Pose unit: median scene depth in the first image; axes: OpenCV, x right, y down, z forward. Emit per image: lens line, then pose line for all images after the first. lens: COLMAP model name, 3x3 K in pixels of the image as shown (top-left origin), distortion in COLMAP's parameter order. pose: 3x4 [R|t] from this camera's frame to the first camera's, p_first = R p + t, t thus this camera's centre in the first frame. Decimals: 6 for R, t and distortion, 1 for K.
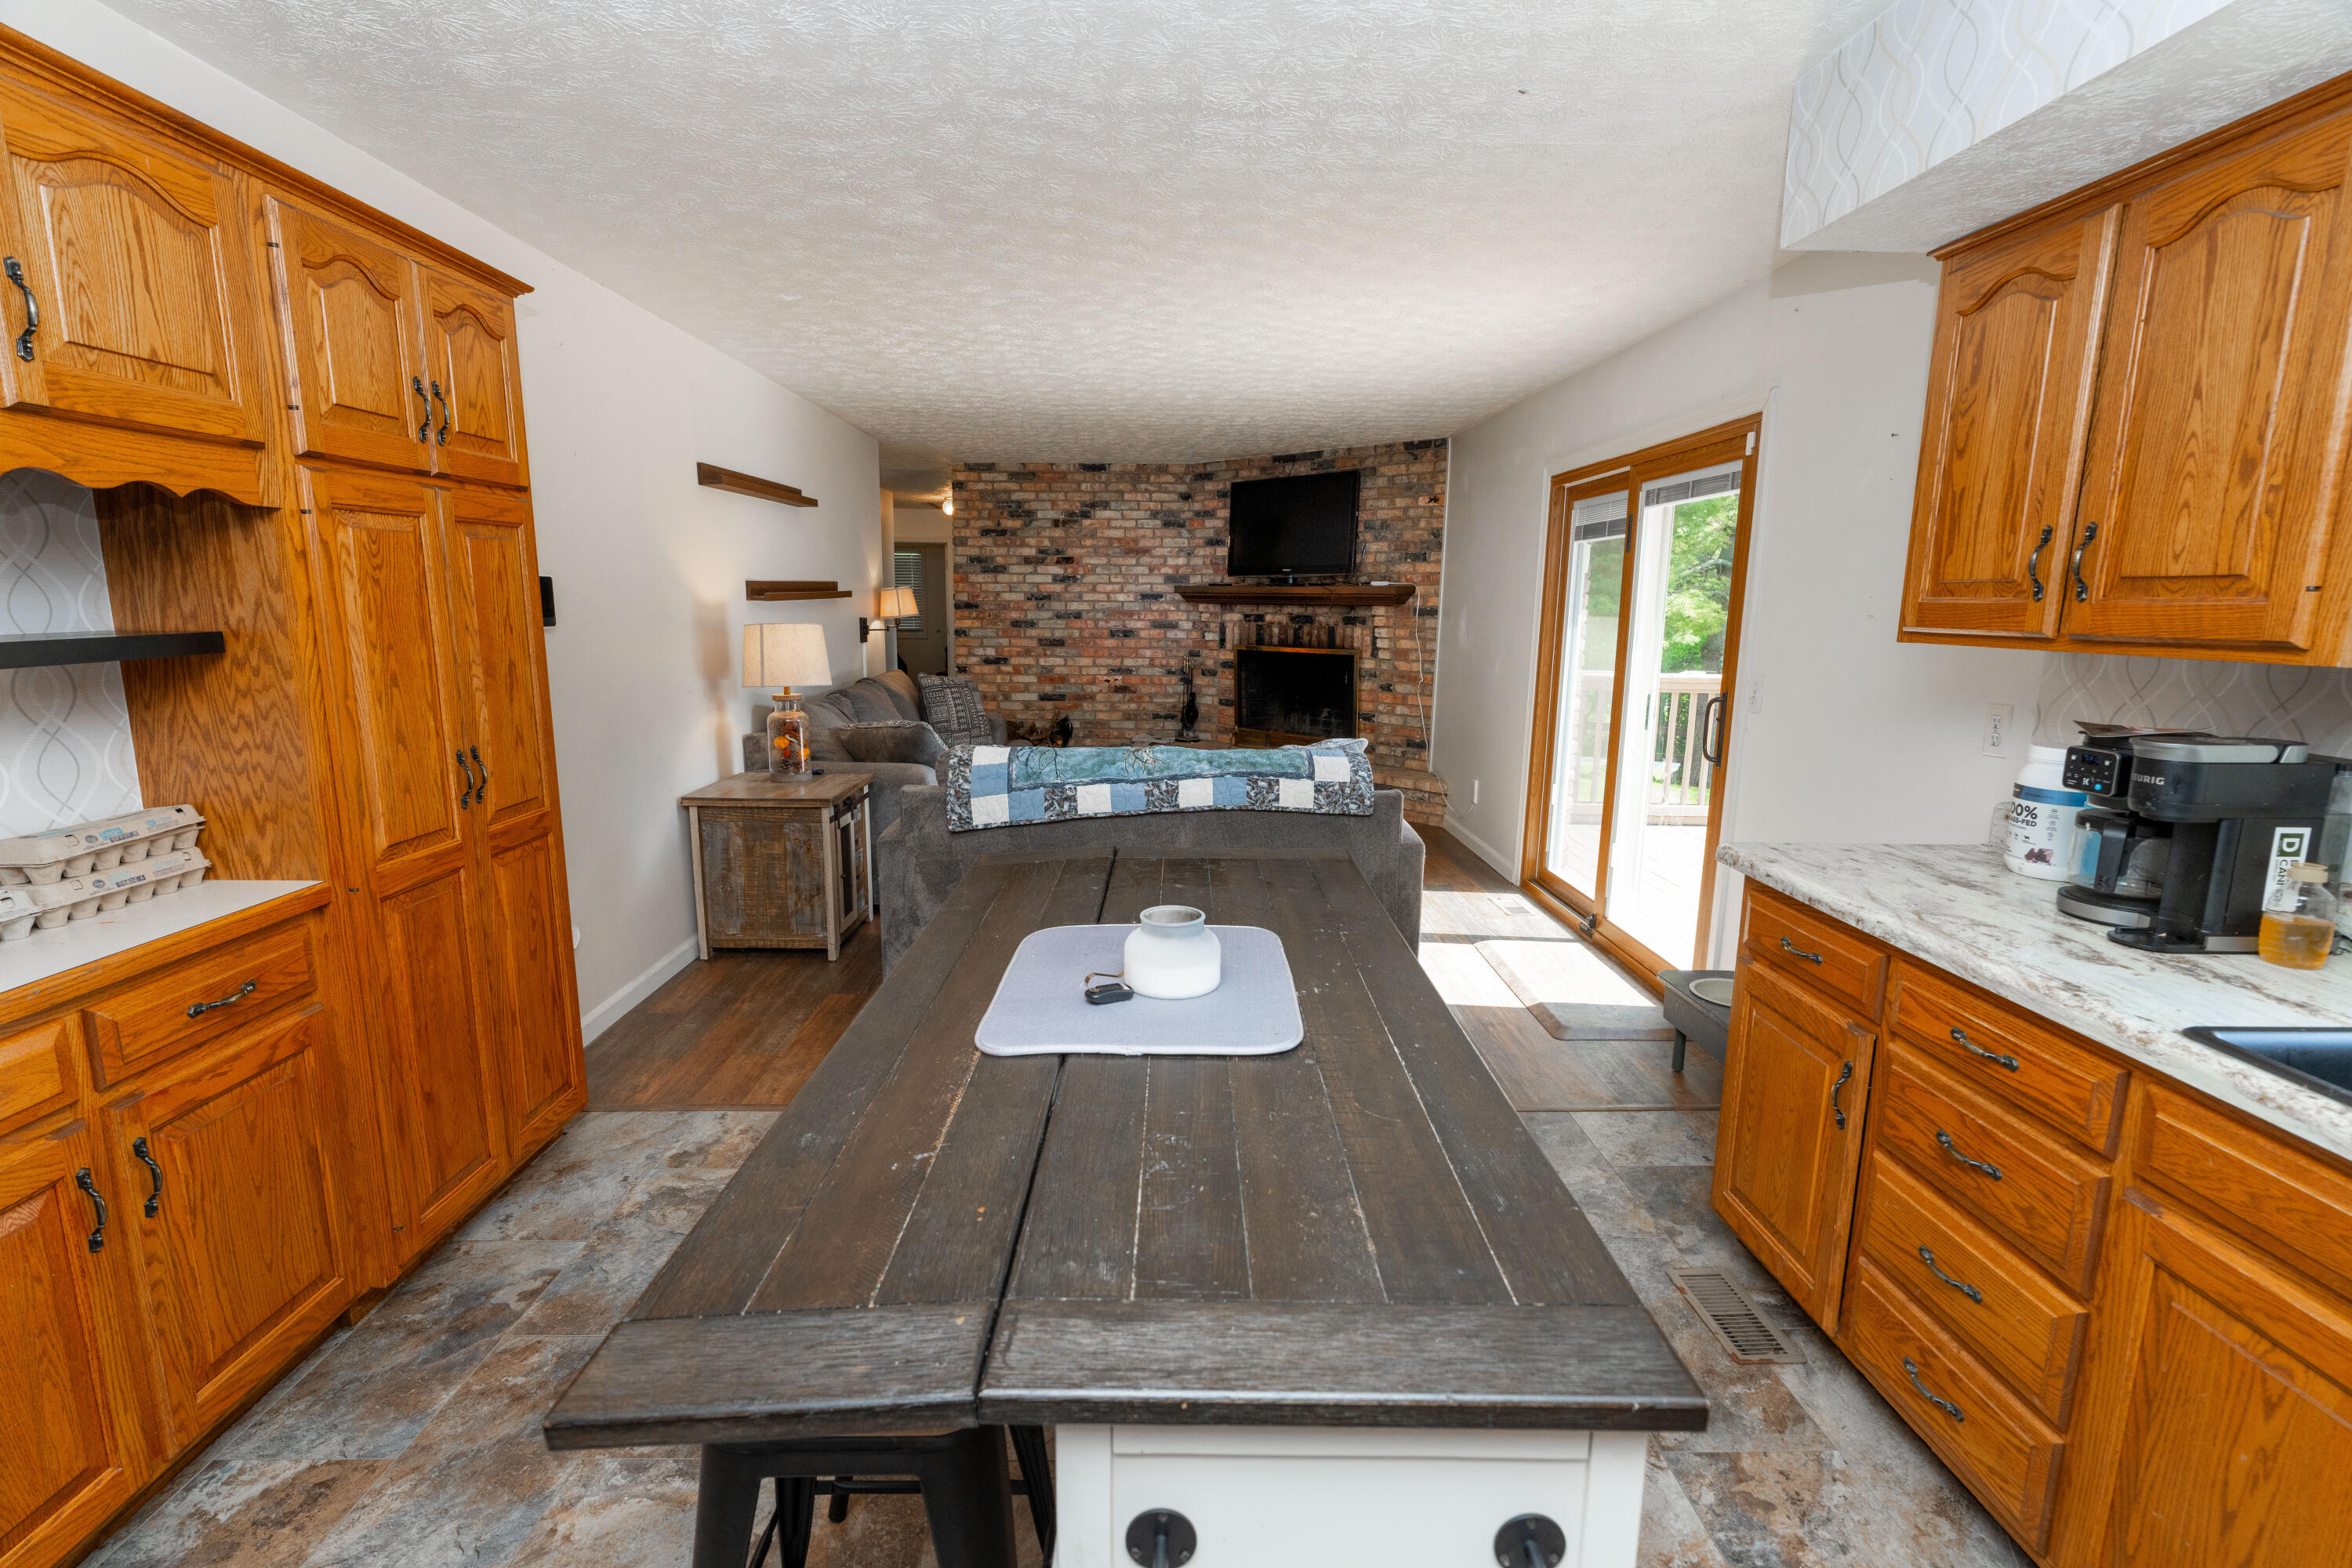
lens RADIAL K [[1057.1, 0, 1169.5], [0, 1057.1, 782.8], [0, 0, 1]] dist [-0.008274, 0.001661]
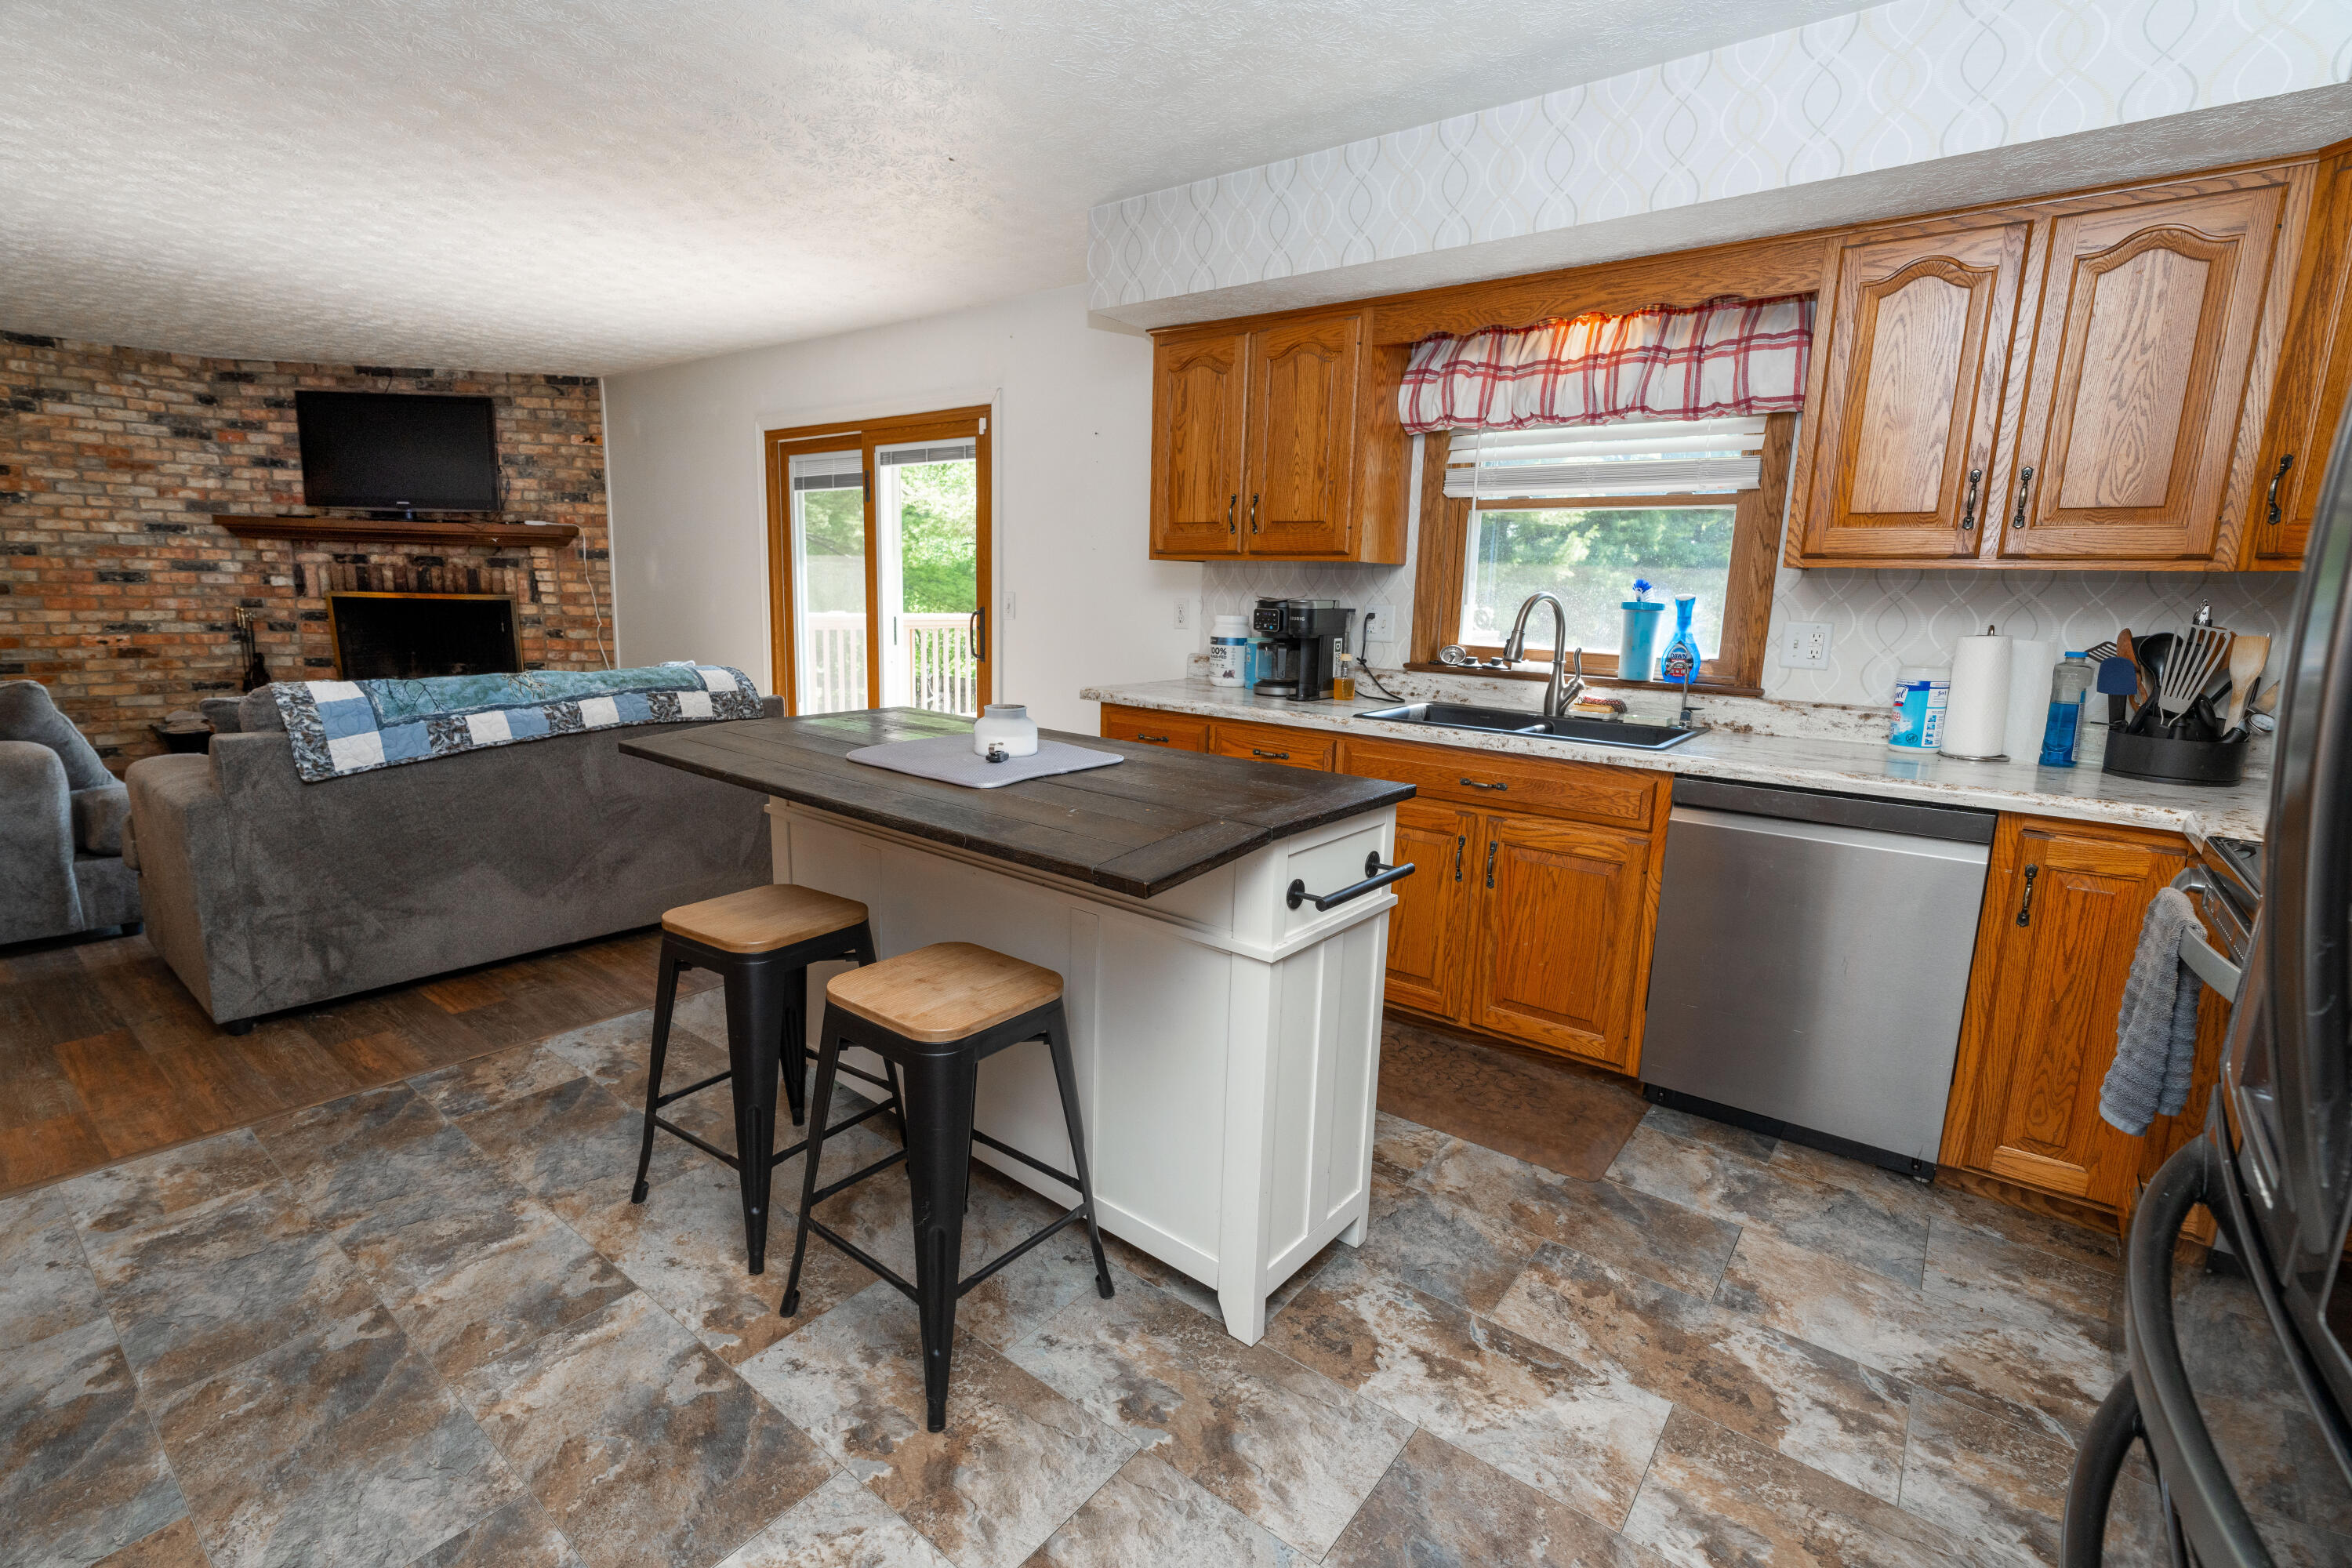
lens RADIAL K [[1057.1, 0, 1169.5], [0, 1057.1, 782.8], [0, 0, 1]] dist [-0.008274, 0.001661]
pose [[0.625071, -0.137161, 0.768422, -0.174572], [0.112937, 0.989974, 0.084839, 0.022022], [-0.772354, 0.033753, 0.634295, -0.025071]]
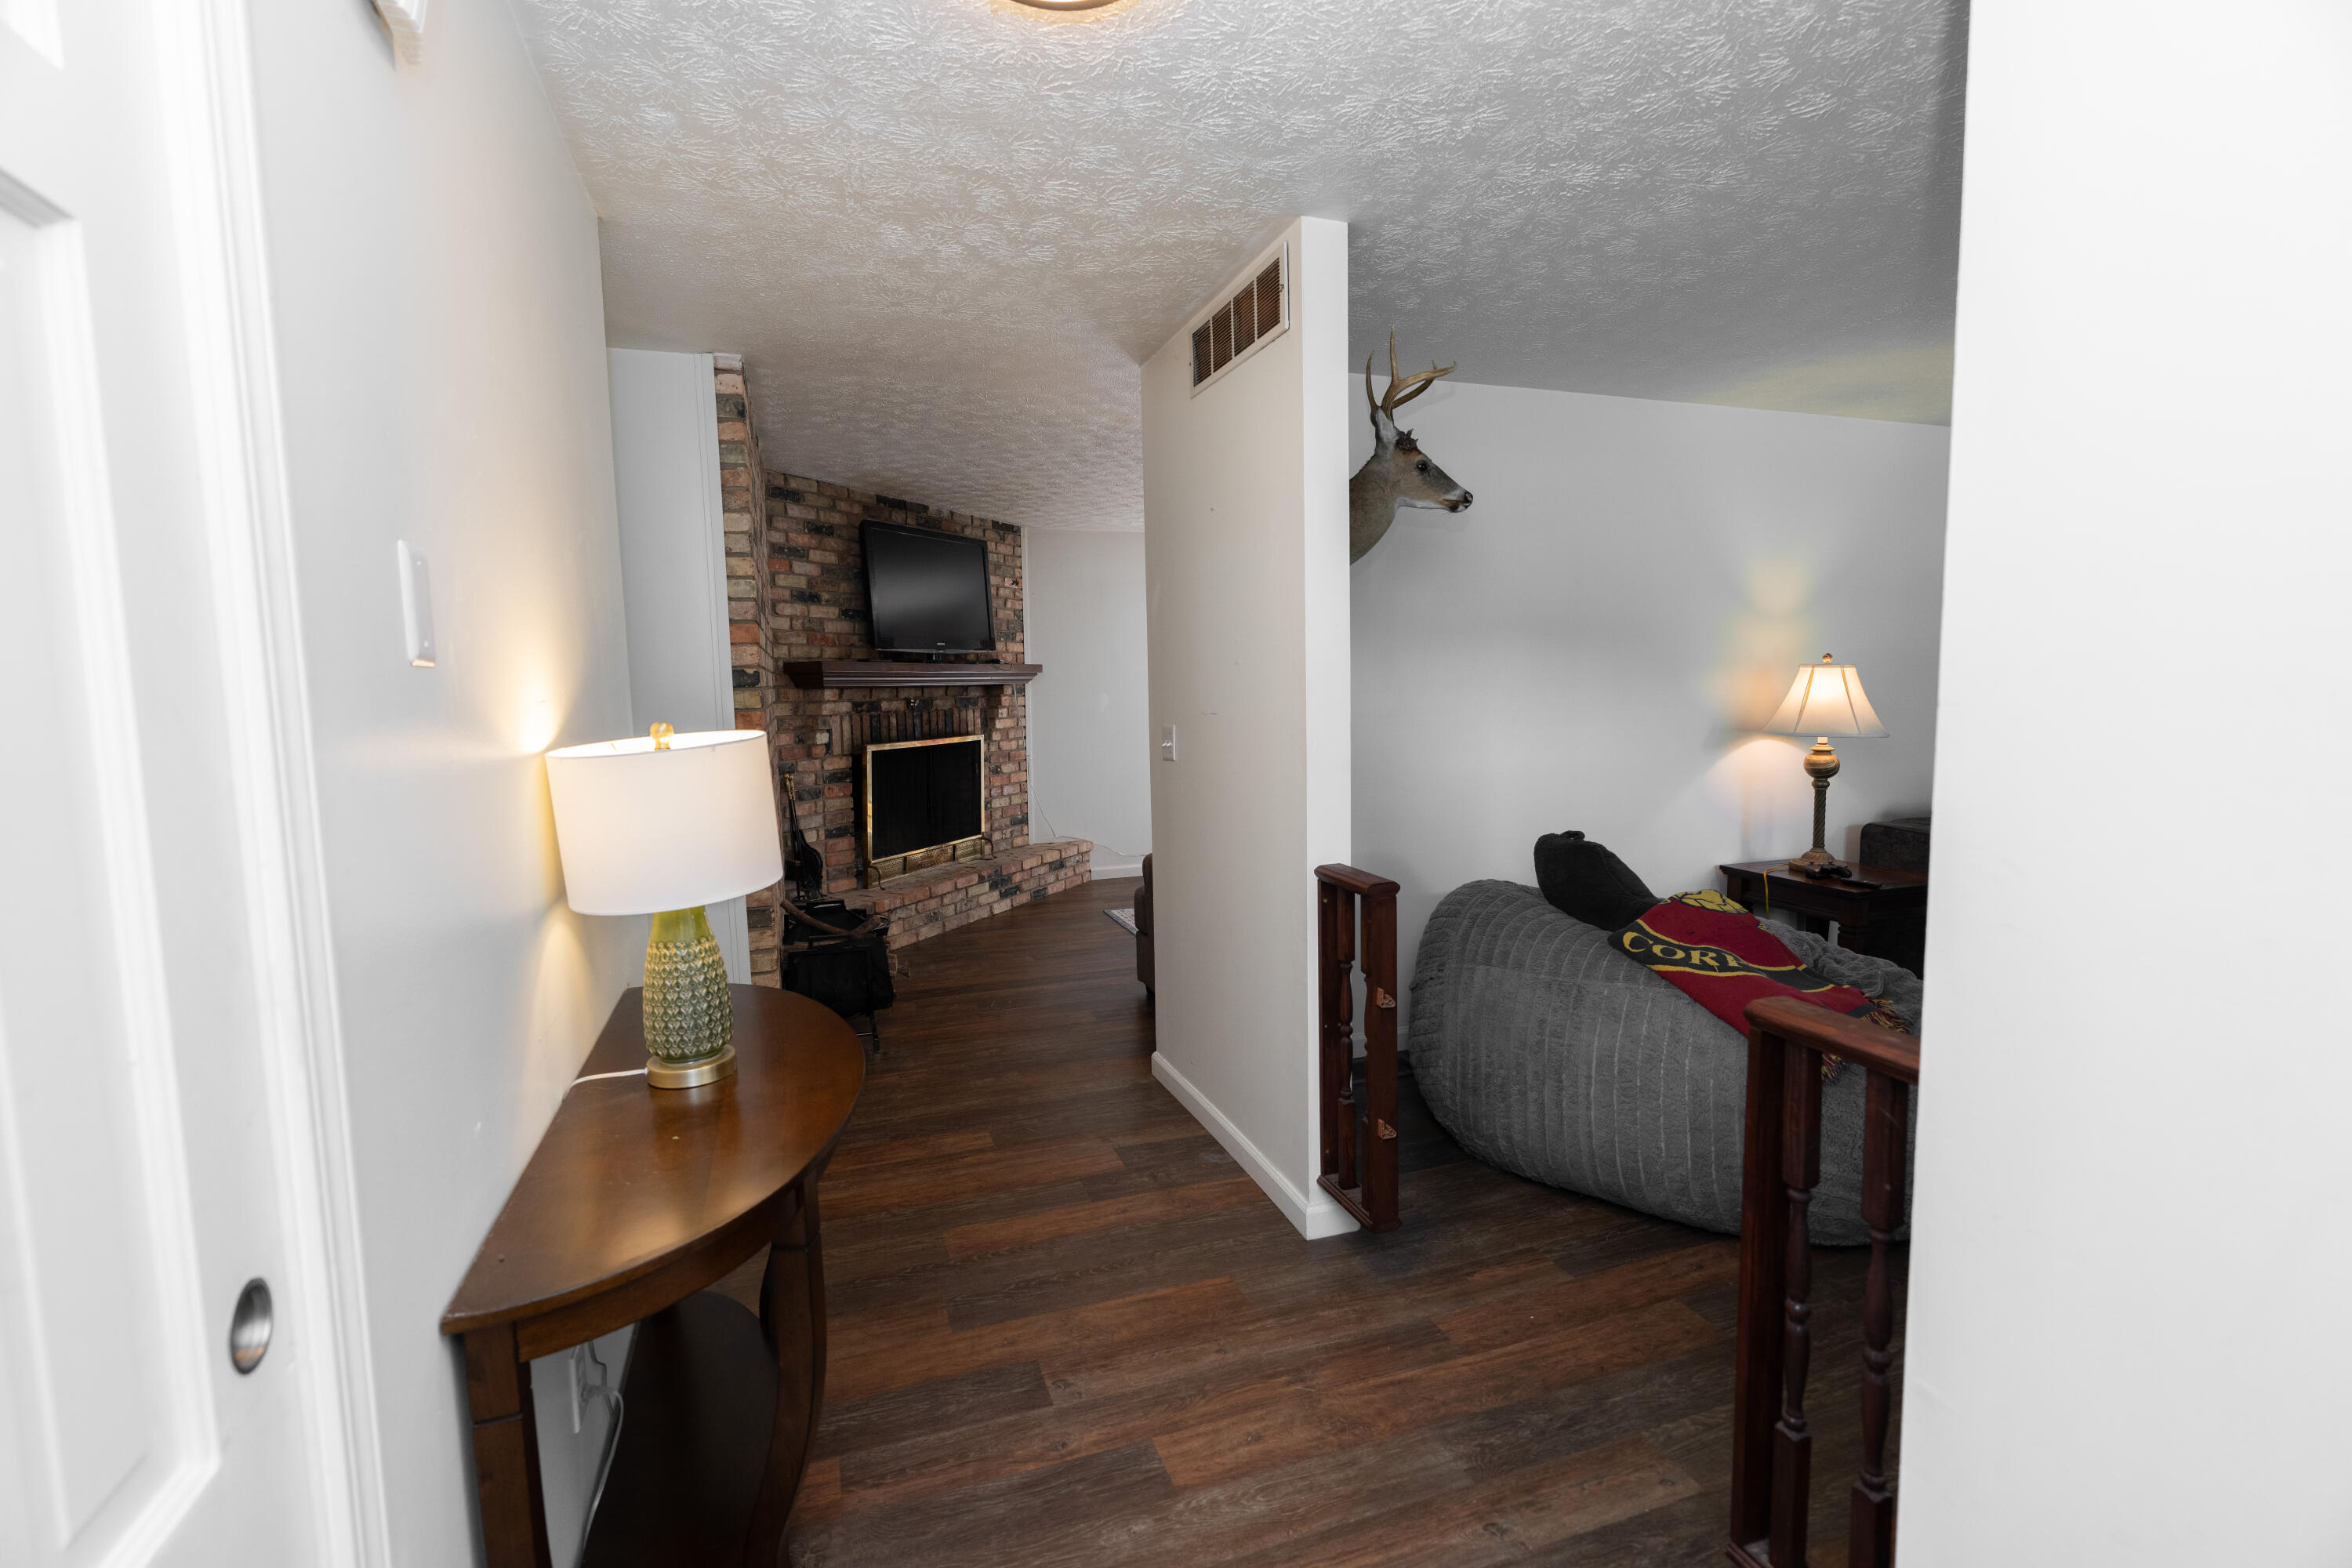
lens RADIAL K [[1057.1, 0, 1169.5], [0, 1057.1, 782.8], [0, 0, 1]] dist [-0.008274, 0.001661]
pose [[-0.317711, -0.092109, 0.943703, -0.656280], [0.180470, 0.971203, 0.155551, -0.175205], [-0.930854, 0.219731, -0.291939, 0.998618]]
